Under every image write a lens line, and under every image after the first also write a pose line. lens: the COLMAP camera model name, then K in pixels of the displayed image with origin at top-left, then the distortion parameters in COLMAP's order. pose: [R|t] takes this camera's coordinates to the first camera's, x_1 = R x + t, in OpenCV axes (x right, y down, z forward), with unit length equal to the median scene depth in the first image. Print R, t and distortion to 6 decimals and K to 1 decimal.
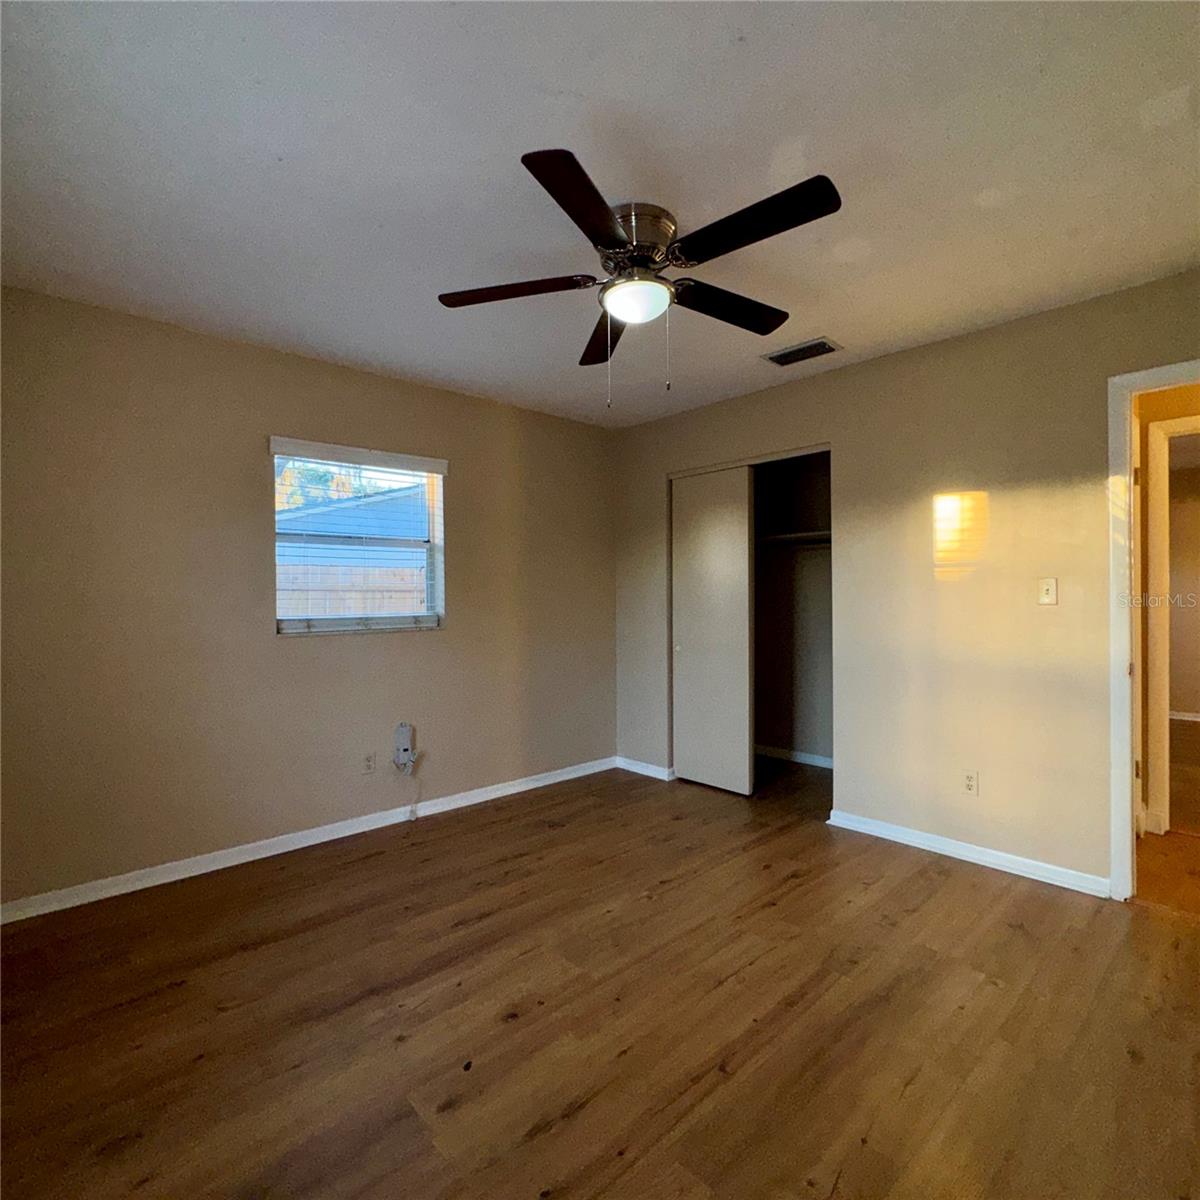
lens RADIAL K [[638.0, 0, 601.2], [0, 638.0, 595.3], [0, 0, 1]] dist [-0.002094, 0.000775]
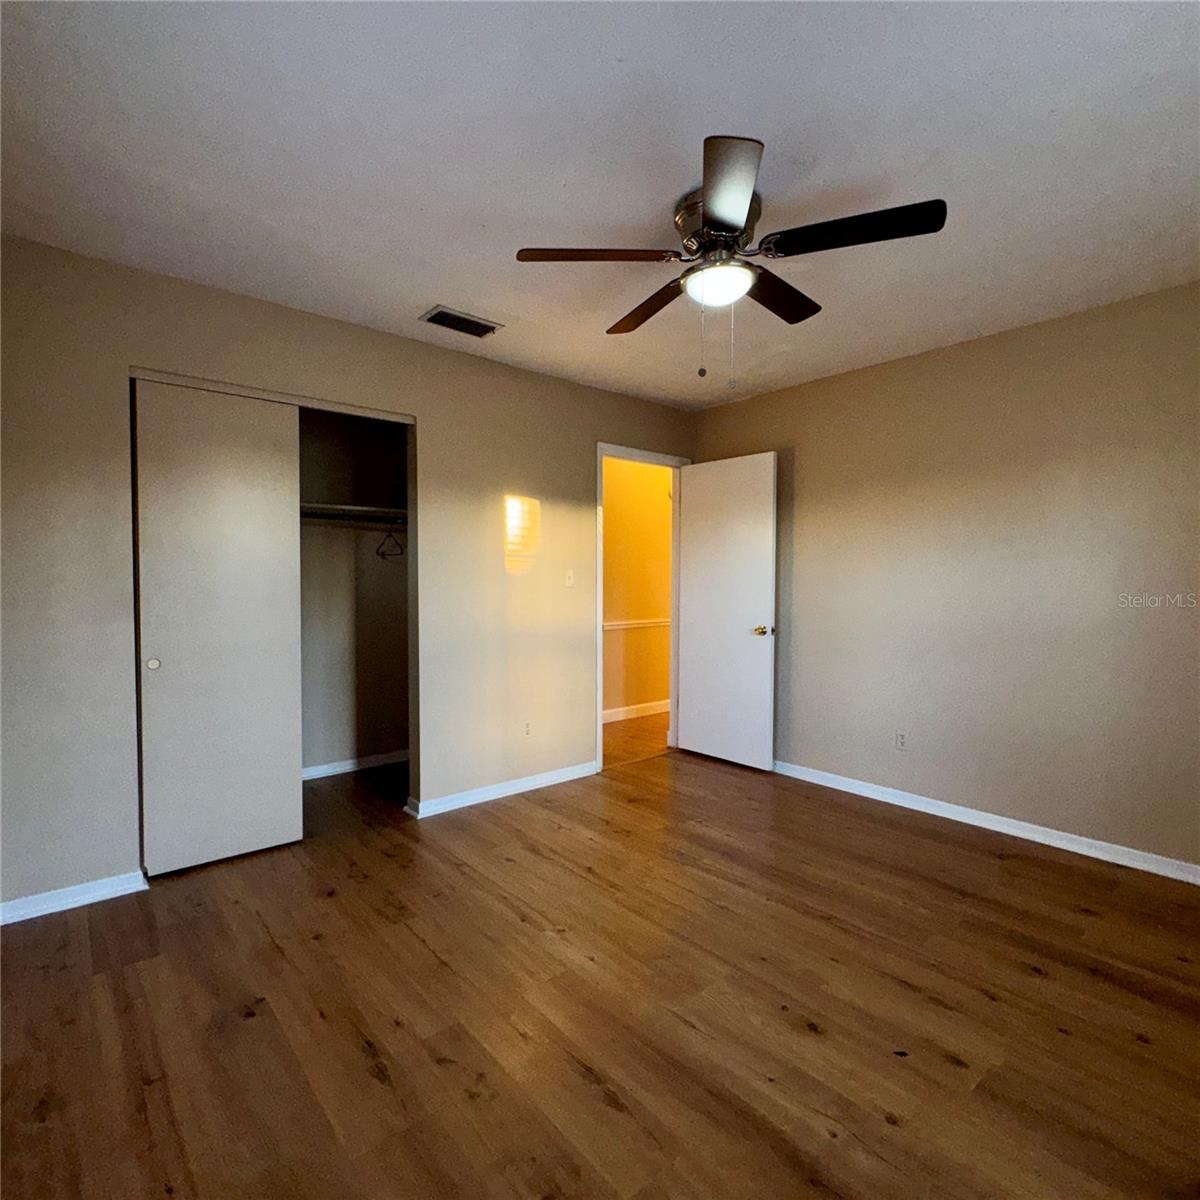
lens RADIAL K [[641.5, 0, 601.7], [0, 641.5, 599.2], [0, 0, 1]] dist [0.000585, 0.000571]
pose [[0.041249, -0.026041, 0.998809, -0.674068], [-0.006759, 0.999630, 0.026342, 0.002187], [-0.999126, -0.007837, 0.041057, 0.795395]]
